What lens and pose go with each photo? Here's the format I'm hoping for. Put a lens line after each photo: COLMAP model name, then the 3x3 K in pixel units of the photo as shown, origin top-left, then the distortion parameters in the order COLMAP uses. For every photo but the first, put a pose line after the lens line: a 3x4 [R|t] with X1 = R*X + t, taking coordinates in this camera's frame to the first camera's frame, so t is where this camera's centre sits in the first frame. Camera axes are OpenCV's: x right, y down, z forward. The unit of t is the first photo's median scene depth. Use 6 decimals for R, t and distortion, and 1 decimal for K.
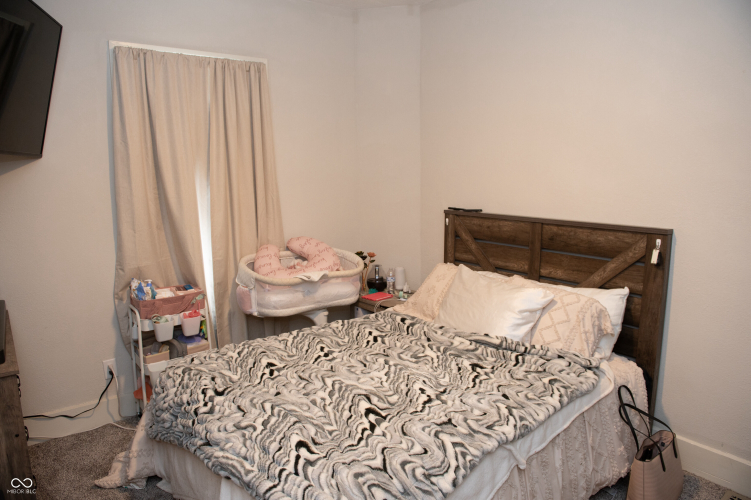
lens RADIAL K [[509.3, 0, 375.5], [0, 509.3, 250.0], [0, 0, 1]] dist [-0.052913, -0.004968]
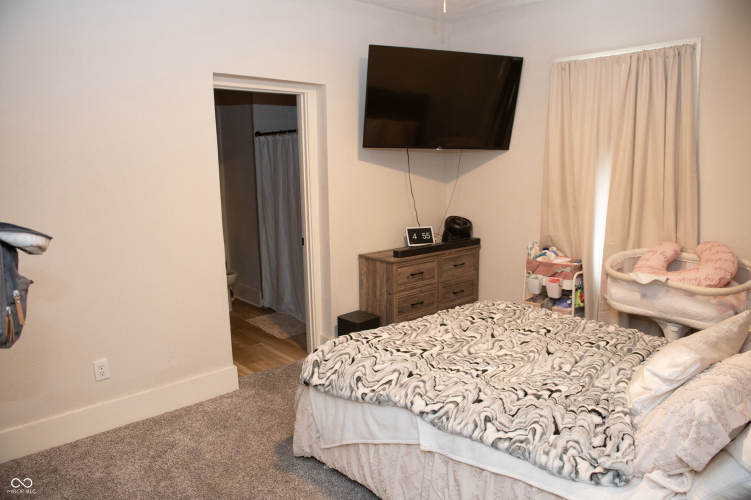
lens RADIAL K [[509.3, 0, 375.5], [0, 509.3, 250.0], [0, 0, 1]] dist [-0.052913, -0.004968]
pose [[0.063711, 0.184404, -0.980783, 0.744445], [-0.145750, 0.973962, 0.173654, -0.086945], [0.987268, 0.131886, 0.088929, 0.445207]]
